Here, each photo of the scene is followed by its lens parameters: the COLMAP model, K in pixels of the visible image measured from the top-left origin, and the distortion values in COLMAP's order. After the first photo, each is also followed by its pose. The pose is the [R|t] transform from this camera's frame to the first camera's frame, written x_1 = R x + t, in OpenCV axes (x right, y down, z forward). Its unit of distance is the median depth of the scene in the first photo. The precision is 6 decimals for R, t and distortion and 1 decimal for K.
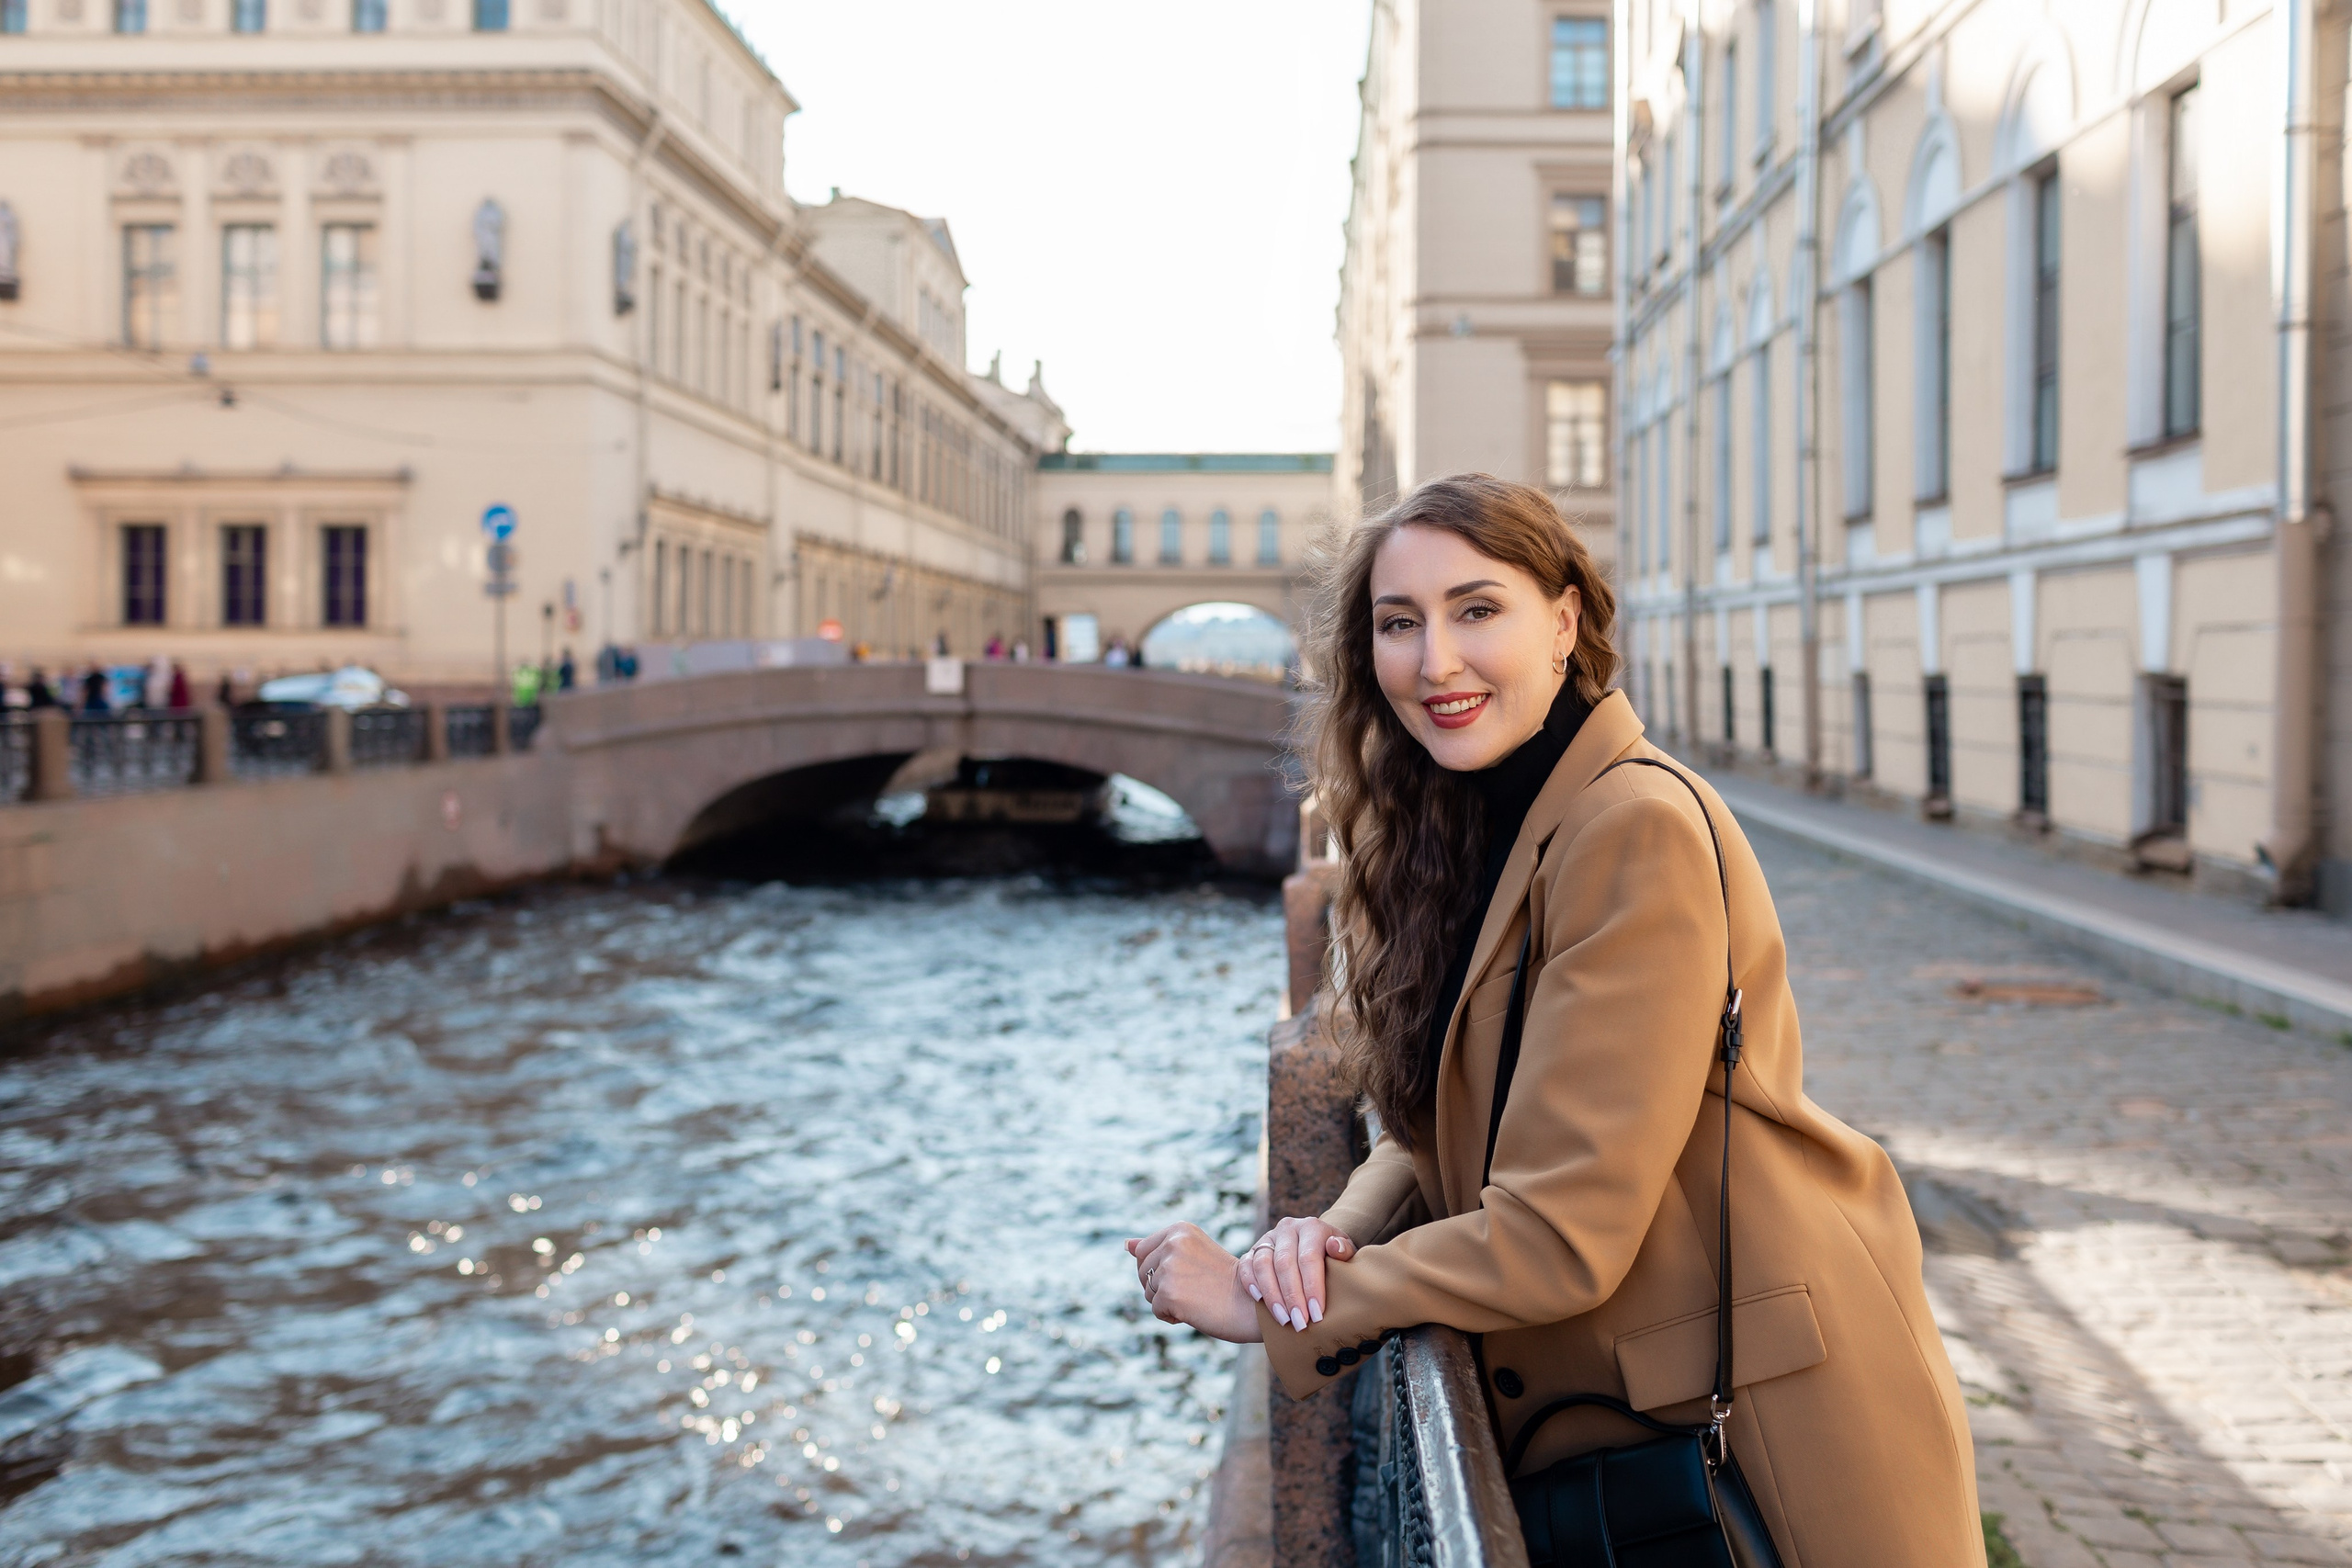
lens RADIAL K [[2392.6, 0, 1167.5], [0, 2392.6, 695.5], [0, 0, 1]] dist [0.002281, 0.010024]
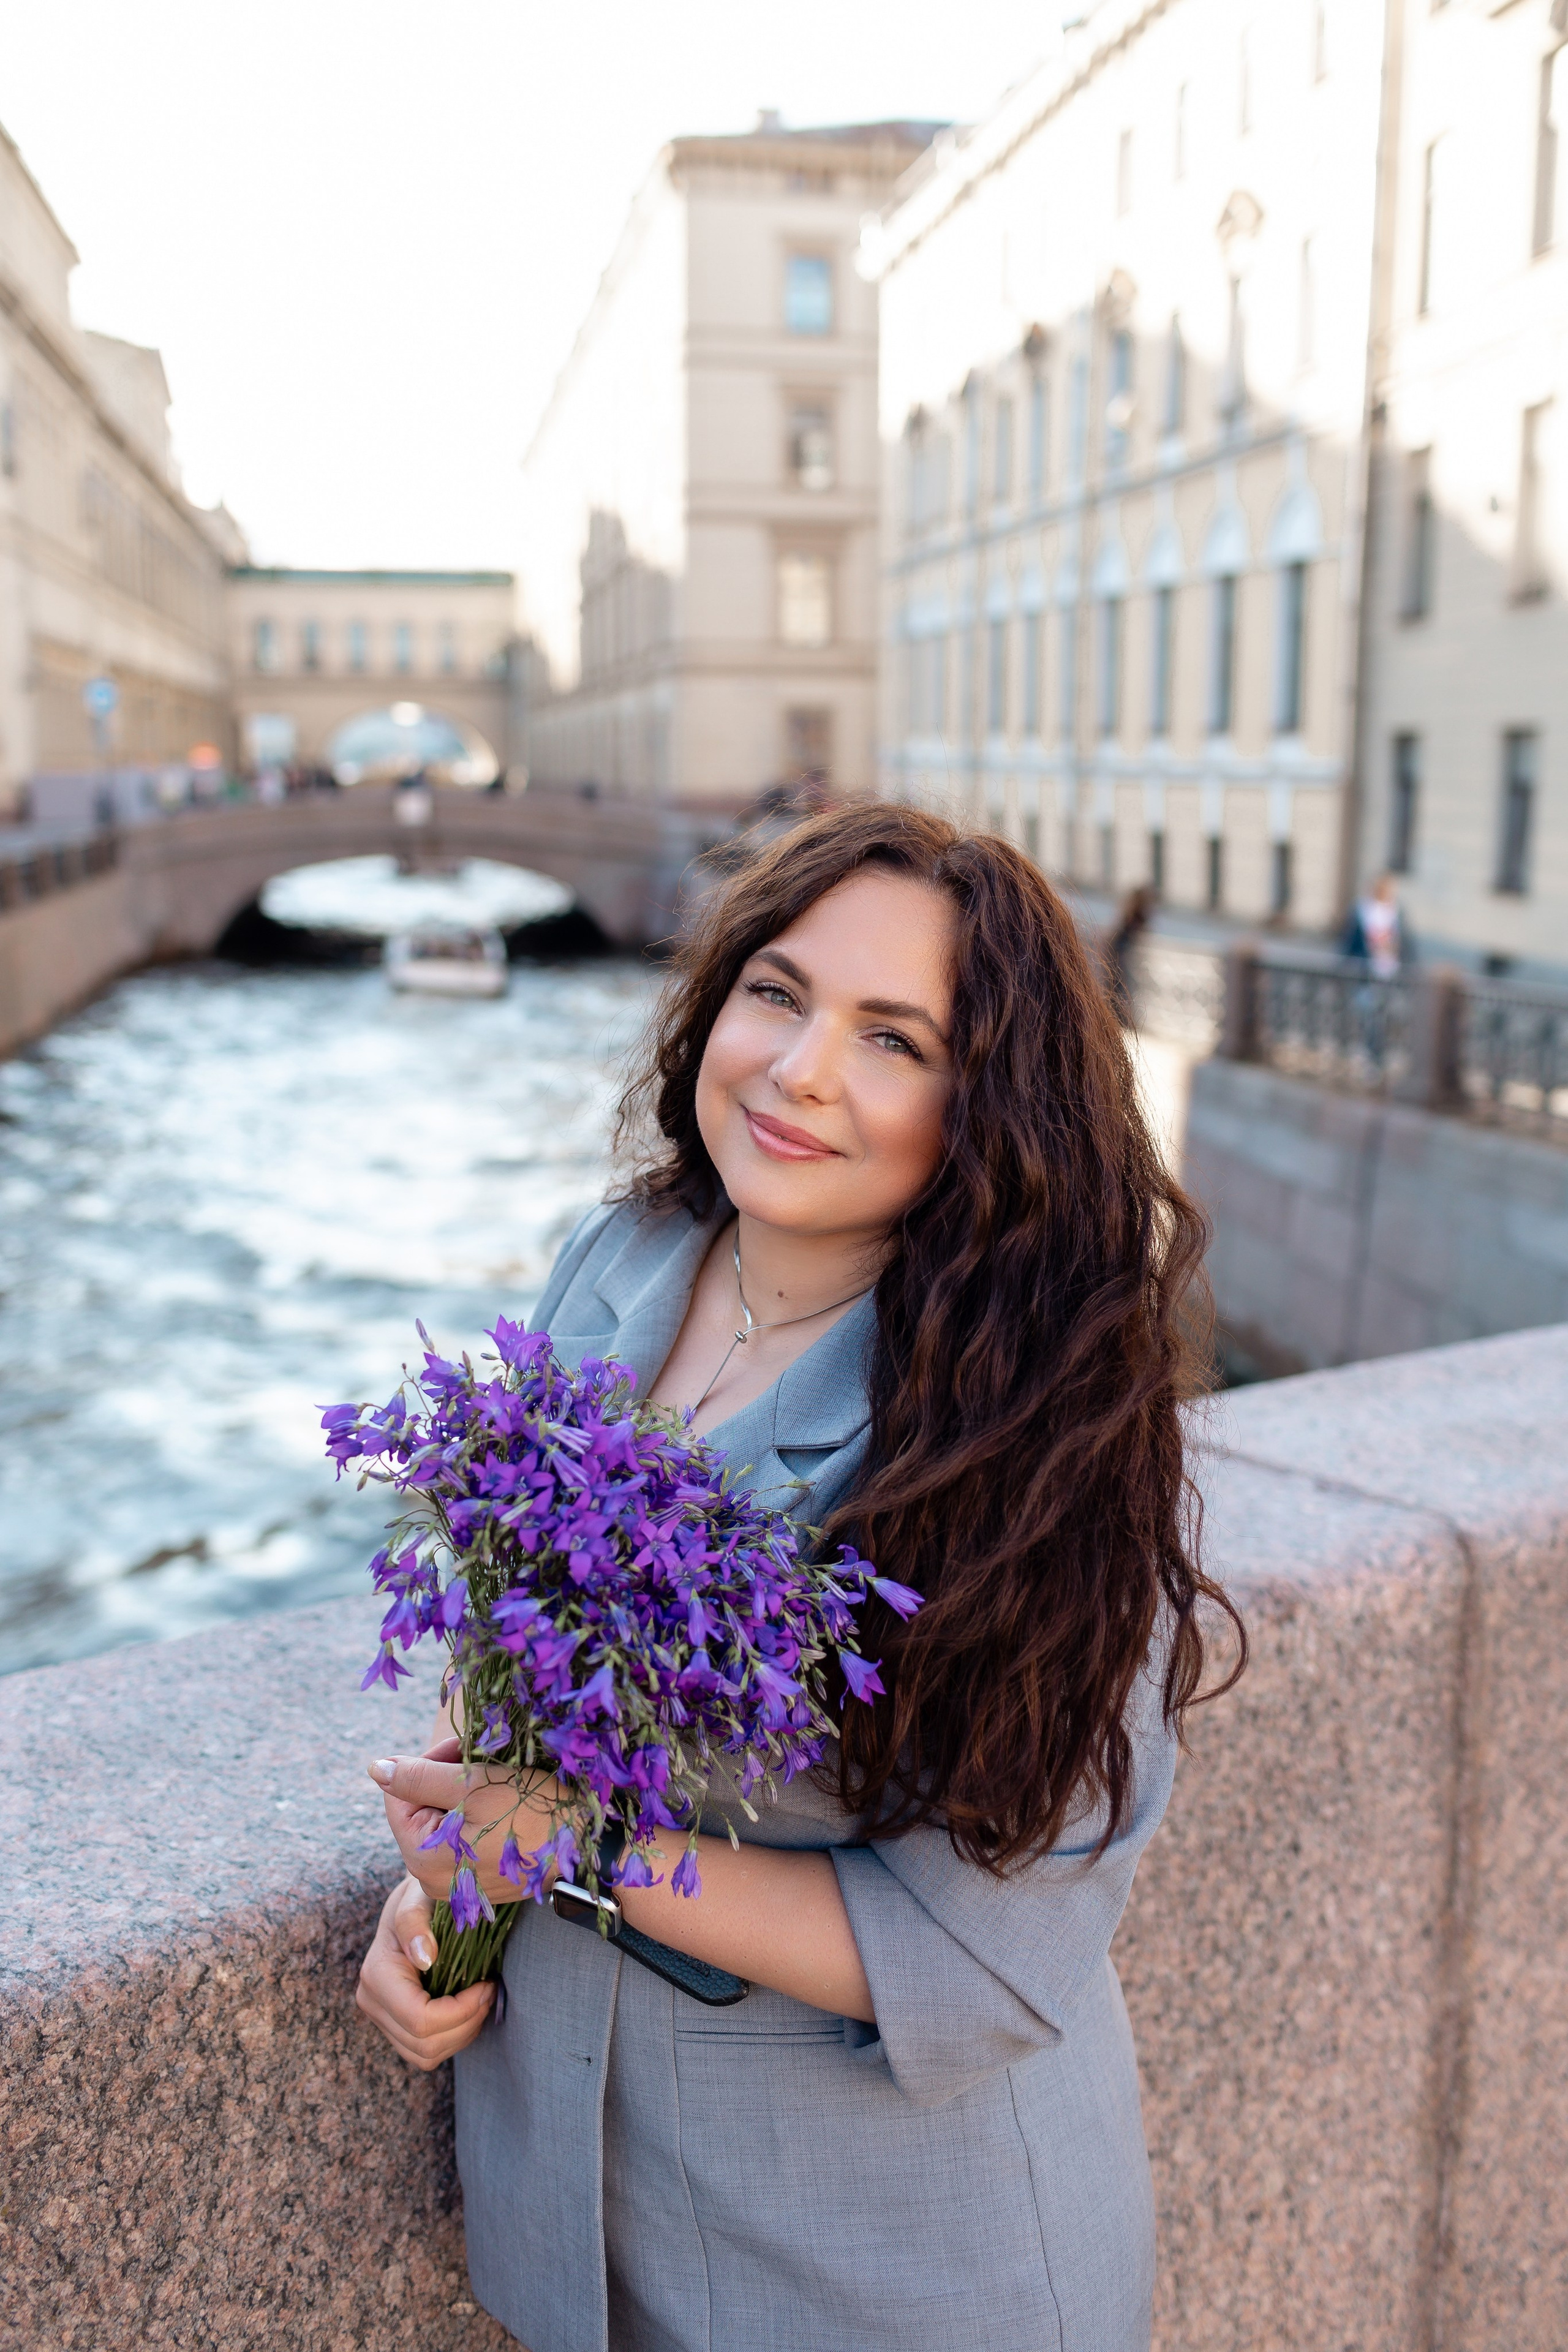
lens RADIAL K [[2390.7, 0, 781.0], [0, 2390.7, 1244.4], [0, 0, 1]] dist [0.018427, 0.006246]
pose [[0.973466, -0.048113, 0.223716, -0.143551], [0.004225, 0.981259, 0.192647, -0.017541], [-0.228792, -0.186590, 0.955426, -0.283667]]
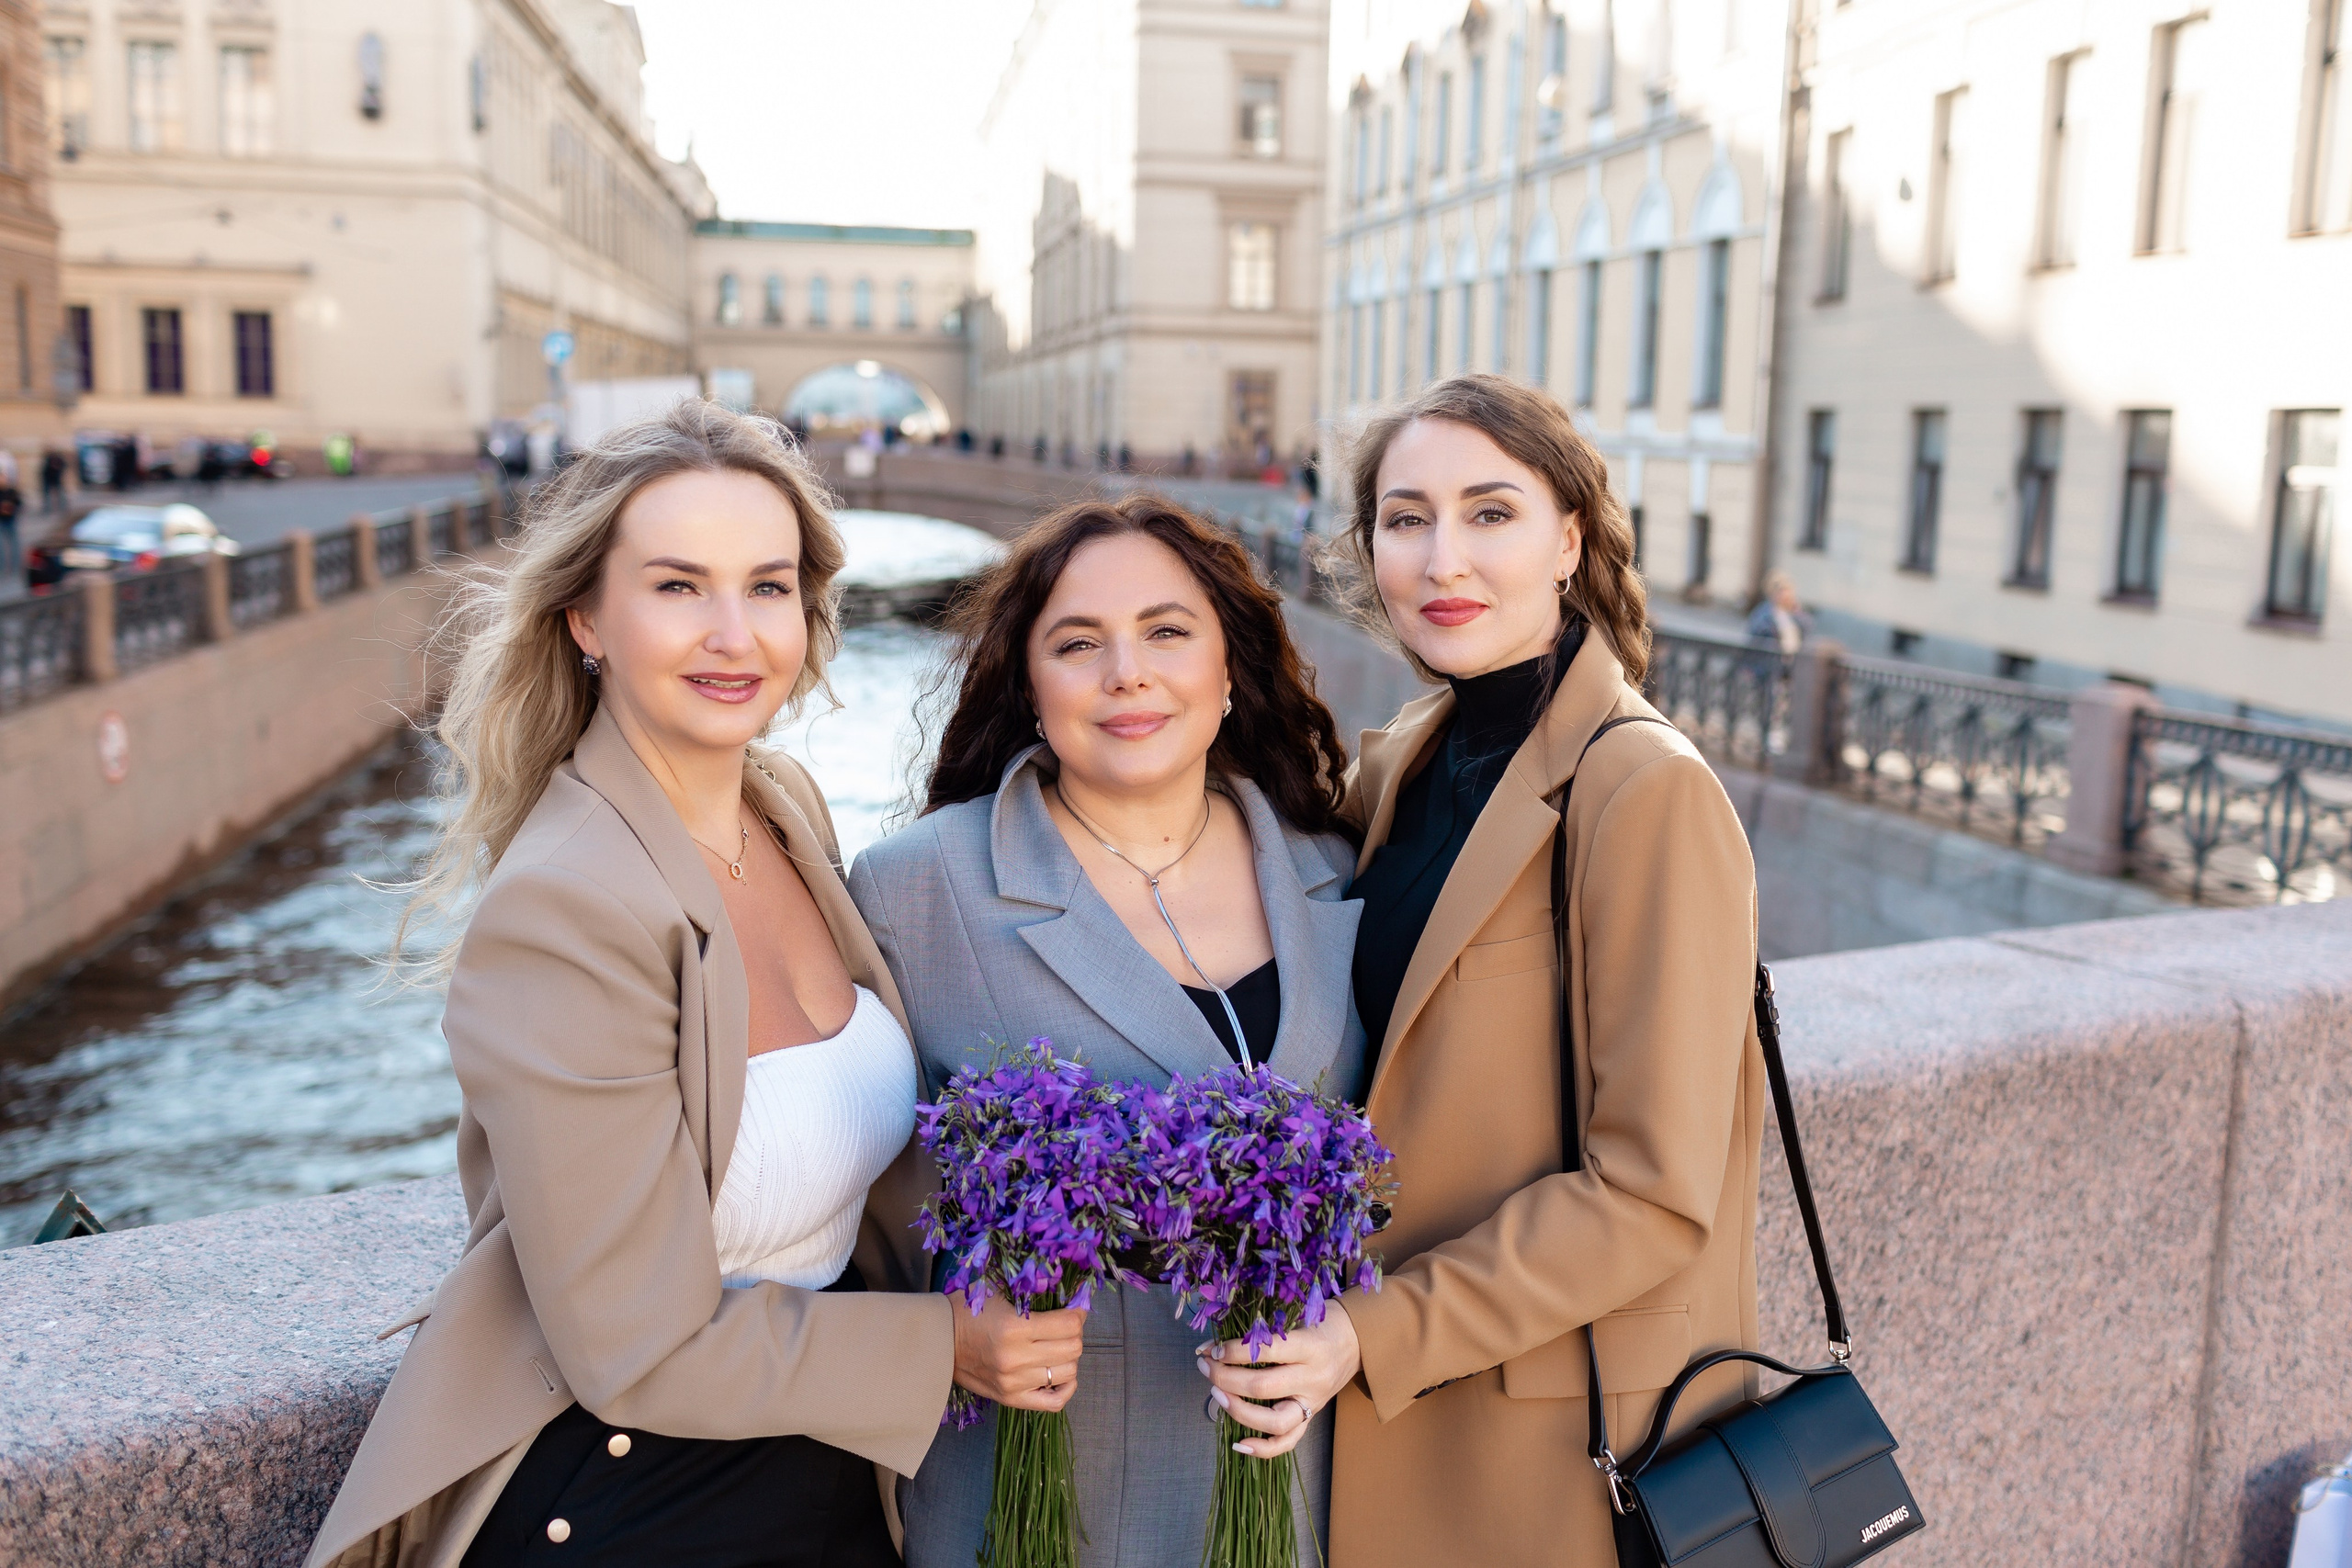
lens RADIAL K [[2363.6, 0, 1164.9], [0, 2363.6, 848.0], [0, 0, 1]] dist [0.045055, -0.030396]
pose [[0.979666, -0.018421, 0.199789, -0.138504], [-0.016625, 0.984898, 0.172333, -0.018512], [-0.199946, -0.172150, 0.964565, -0.290058]]
